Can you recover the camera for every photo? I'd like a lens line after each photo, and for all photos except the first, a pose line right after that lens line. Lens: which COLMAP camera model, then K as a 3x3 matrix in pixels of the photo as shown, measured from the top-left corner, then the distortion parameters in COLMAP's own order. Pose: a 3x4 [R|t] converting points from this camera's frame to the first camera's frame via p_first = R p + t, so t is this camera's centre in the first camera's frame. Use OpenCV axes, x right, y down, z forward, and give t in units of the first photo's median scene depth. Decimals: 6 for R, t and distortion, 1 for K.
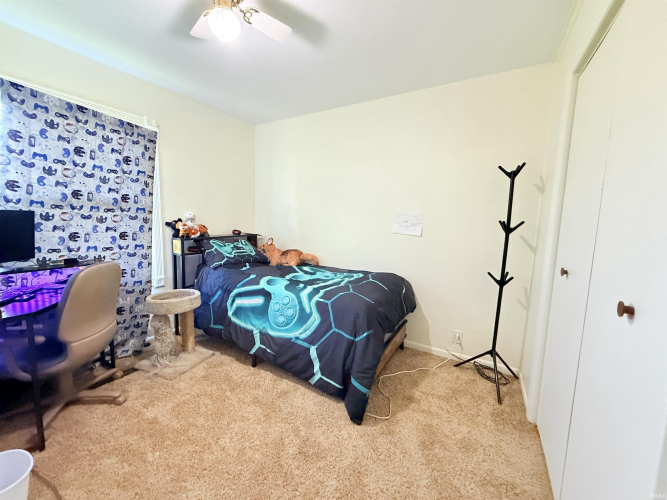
lens RADIAL K [[266.2, 0, 329.9], [0, 266.2, 249.9], [0, 0, 1]] dist [-0.001684, 0.000714]
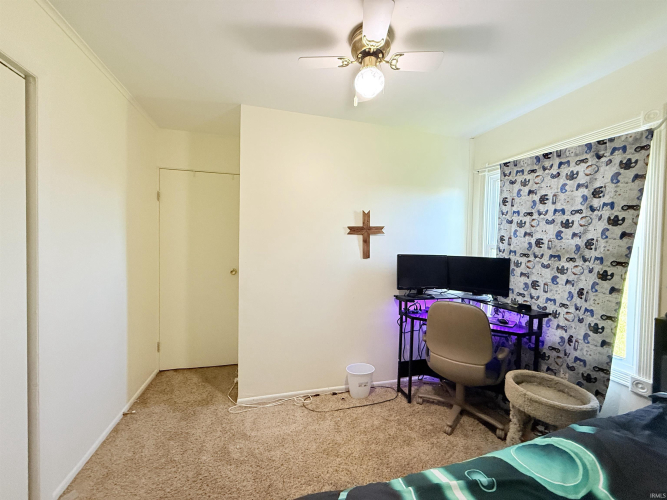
lens RADIAL K [[266.2, 0, 329.9], [0, 266.2, 249.9], [0, 0, 1]] dist [-0.001684, 0.000714]
pose [[-0.695015, -0.018735, -0.718752, 0.288547], [-0.121079, 0.988434, 0.091315, -0.171554], [0.708728, 0.150491, -0.689244, 1.085549]]
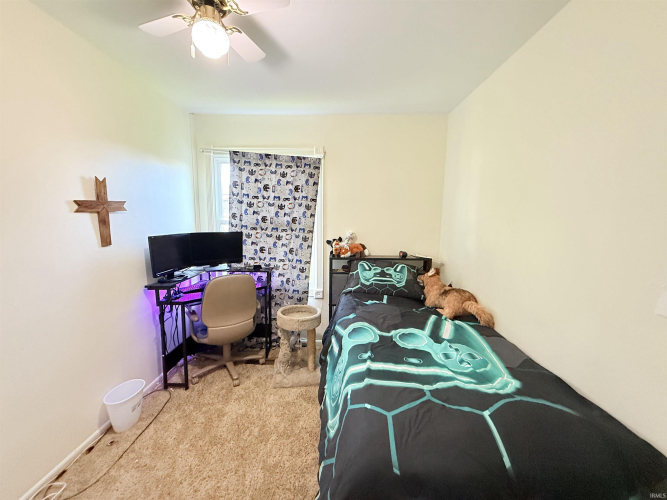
lens RADIAL K [[266.2, 0, 329.9], [0, 266.2, 249.9], [0, 0, 1]] dist [-0.001684, 0.000714]
pose [[0.488520, 0.094459, -0.867425, 0.399761], [-0.103817, 0.993354, 0.049704, -0.149214], [0.866355, 0.065772, 0.495080, 0.597881]]
